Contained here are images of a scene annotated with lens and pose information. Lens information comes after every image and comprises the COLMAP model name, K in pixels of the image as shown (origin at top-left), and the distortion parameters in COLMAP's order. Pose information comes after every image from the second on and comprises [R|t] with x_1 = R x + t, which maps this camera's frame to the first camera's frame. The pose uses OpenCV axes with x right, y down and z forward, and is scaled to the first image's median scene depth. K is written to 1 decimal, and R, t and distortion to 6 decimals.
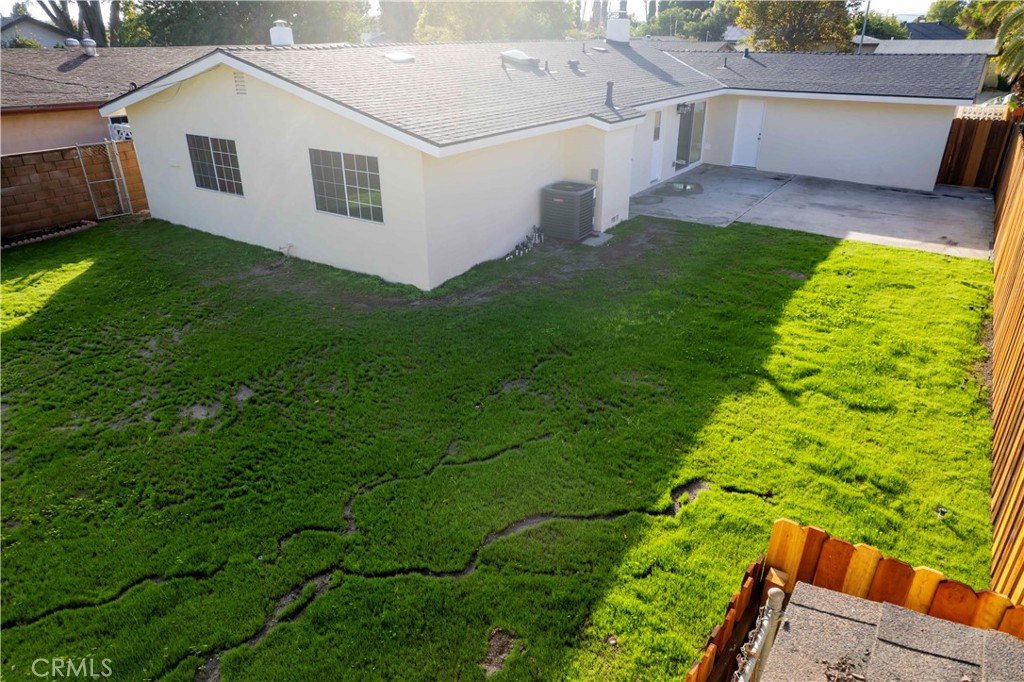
lens RADIAL K [[658.8, 0, 516.1], [0, 658.8, 338.6], [0, 0, 1]] dist [-0.077624, 0.068635]
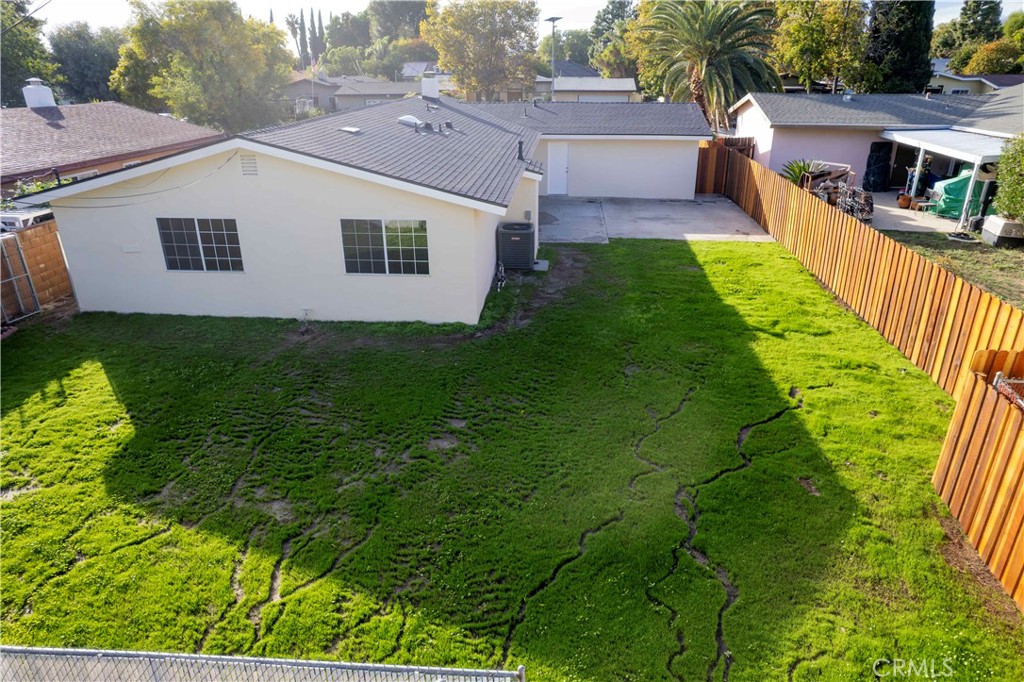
lens RADIAL K [[658.8, 0, 516.1], [0, 658.8, 338.6], [0, 0, 1]] dist [-0.077624, 0.068635]
pose [[0.873416, -0.189940, 0.448406, -0.616651], [0.207817, 0.978121, 0.009530, -0.042369], [-0.440406, 0.084863, 0.893779, -0.116460]]
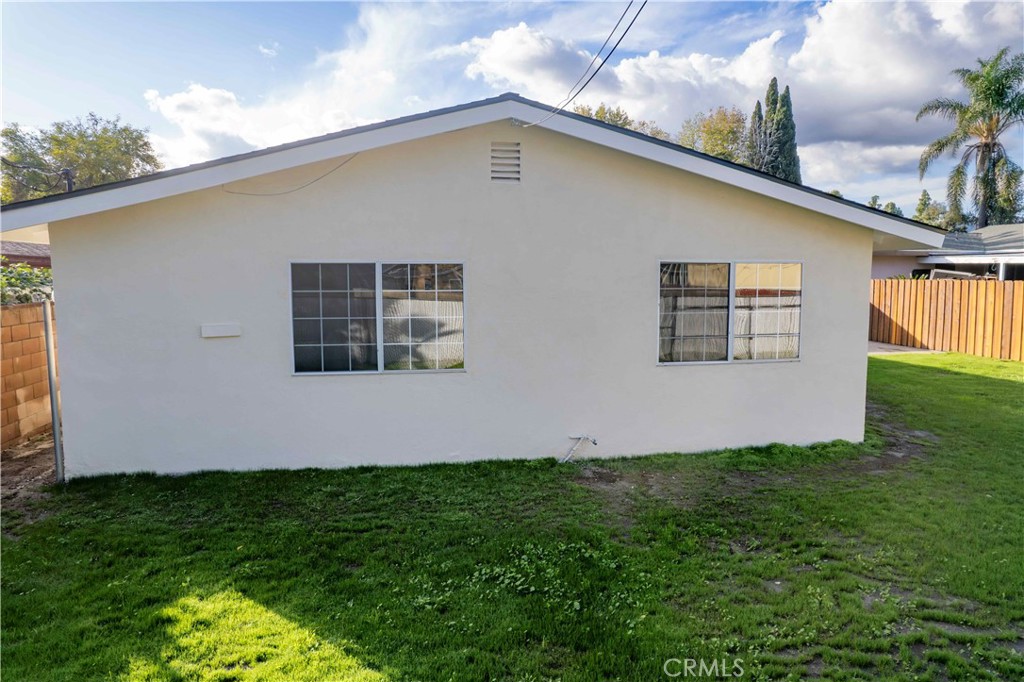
lens RADIAL K [[658.8, 0, 516.1], [0, 658.8, 338.6], [0, 0, 1]] dist [-0.077624, 0.068635]
pose [[0.721018, -0.066195, 0.689747, -0.882549], [0.295778, 0.929584, -0.219975, -0.132651], [-0.626617, 0.362618, 0.689826, 0.706046]]
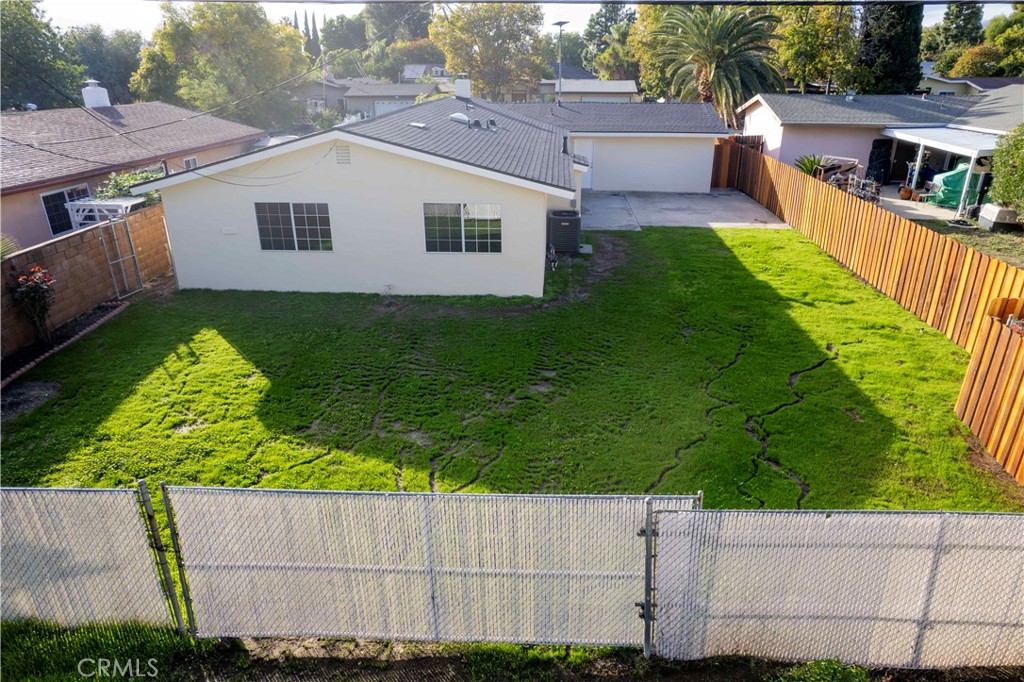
lens RADIAL K [[658.8, 0, 516.1], [0, 658.8, 338.6], [0, 0, 1]] dist [-0.077624, 0.068635]
pose [[0.864308, -0.193902, 0.464084, -0.827568], [0.213797, 0.976827, 0.009960, -0.012849], [-0.455261, 0.090611, 0.885735, -0.179066]]
